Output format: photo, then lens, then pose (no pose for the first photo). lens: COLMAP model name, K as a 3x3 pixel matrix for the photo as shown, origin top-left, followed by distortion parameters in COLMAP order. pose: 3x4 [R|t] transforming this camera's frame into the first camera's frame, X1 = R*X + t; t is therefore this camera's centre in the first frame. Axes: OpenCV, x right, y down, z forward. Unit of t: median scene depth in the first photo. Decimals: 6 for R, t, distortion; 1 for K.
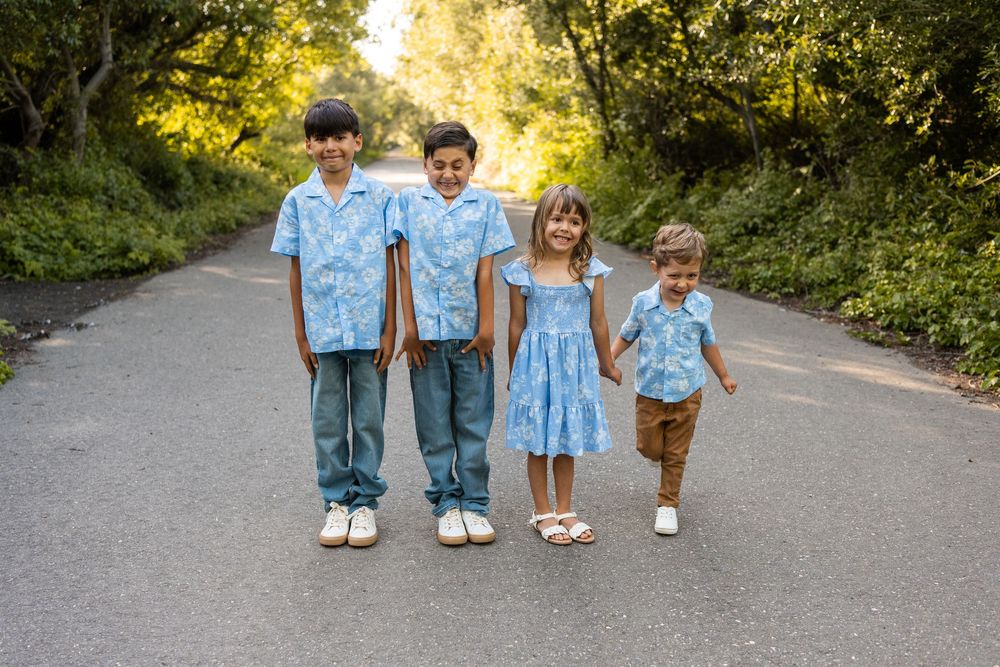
lens RADIAL K [[876.3, 0, 497.1], [0, 876.3, 336.3], [0, 0, 1]] dist [-0.002415, -0.018967]
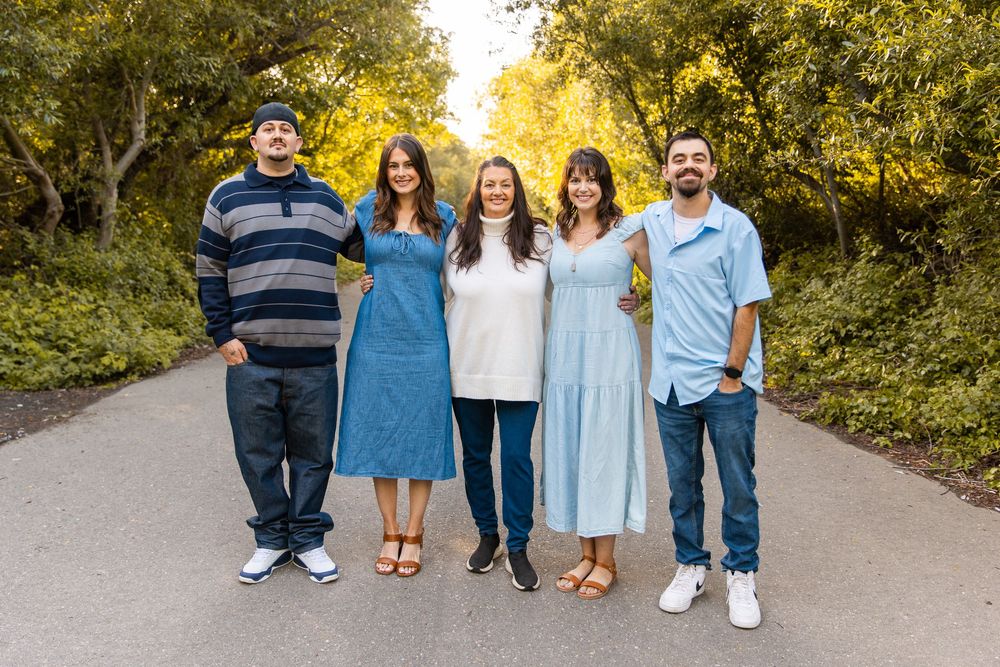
lens RADIAL K [[841.1, 0, 500.8], [0, 841.1, 331.2], [0, 0, 1]] dist [0.007751, 0.007926]
pose [[0.996216, 0.012190, -0.086057, 0.026131], [-0.018890, 0.996815, -0.077477, -0.039219], [0.084839, 0.078809, 0.993273, 0.125352]]
